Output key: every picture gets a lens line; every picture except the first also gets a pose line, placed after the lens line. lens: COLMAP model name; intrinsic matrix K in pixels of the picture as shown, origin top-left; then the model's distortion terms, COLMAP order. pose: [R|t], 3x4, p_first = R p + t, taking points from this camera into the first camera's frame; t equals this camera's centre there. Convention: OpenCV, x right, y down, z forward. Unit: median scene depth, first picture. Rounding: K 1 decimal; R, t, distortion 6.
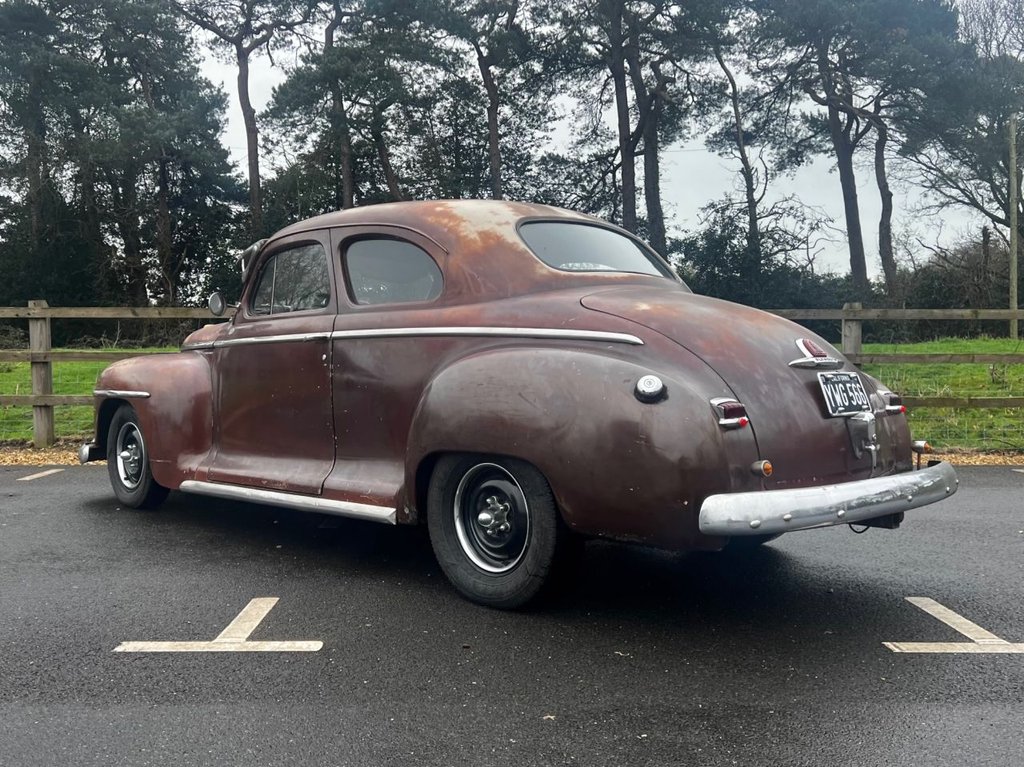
lens RADIAL K [[960.5, 0, 493.0], [0, 960.5, 380.3], [0, 0, 1]] dist [0.116292, -0.209968]
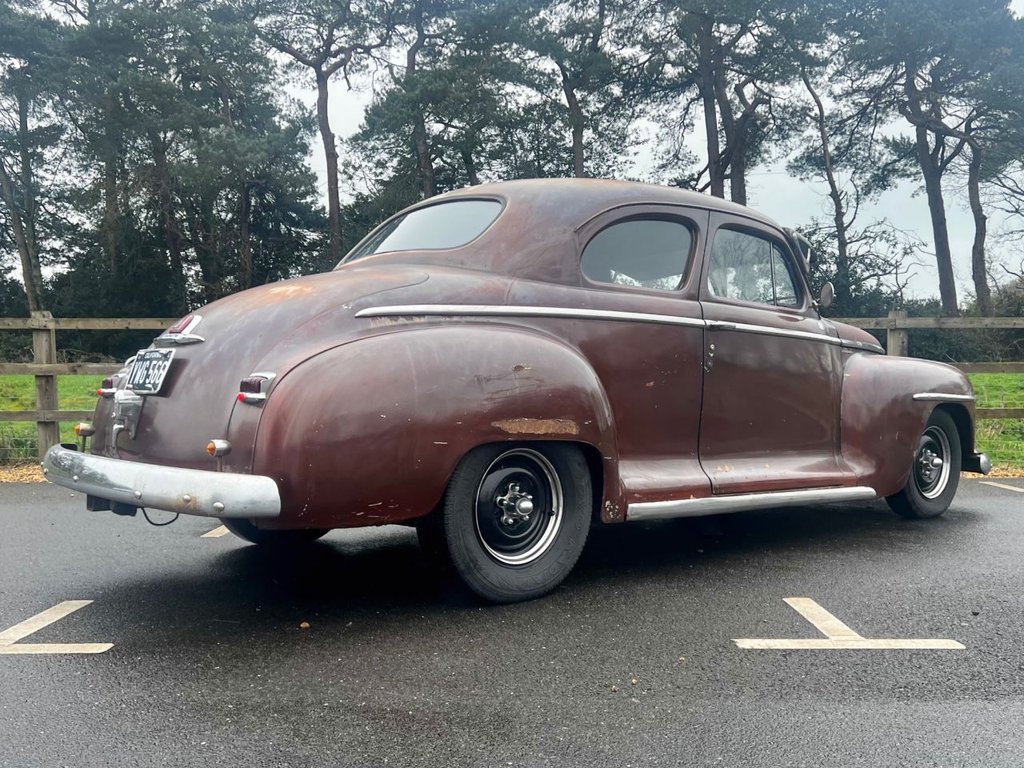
lens RADIAL K [[974.2, 0, 534.7], [0, 974.2, 409.3], [0, 0, 1]] dist [0.102008, -0.158066]
pose [[0.999970, -0.003978, 0.006590, -0.451017], [0.004012, 0.999979, -0.005185, 0.045420], [-0.006569, 0.005212, 0.999965, 0.063687]]
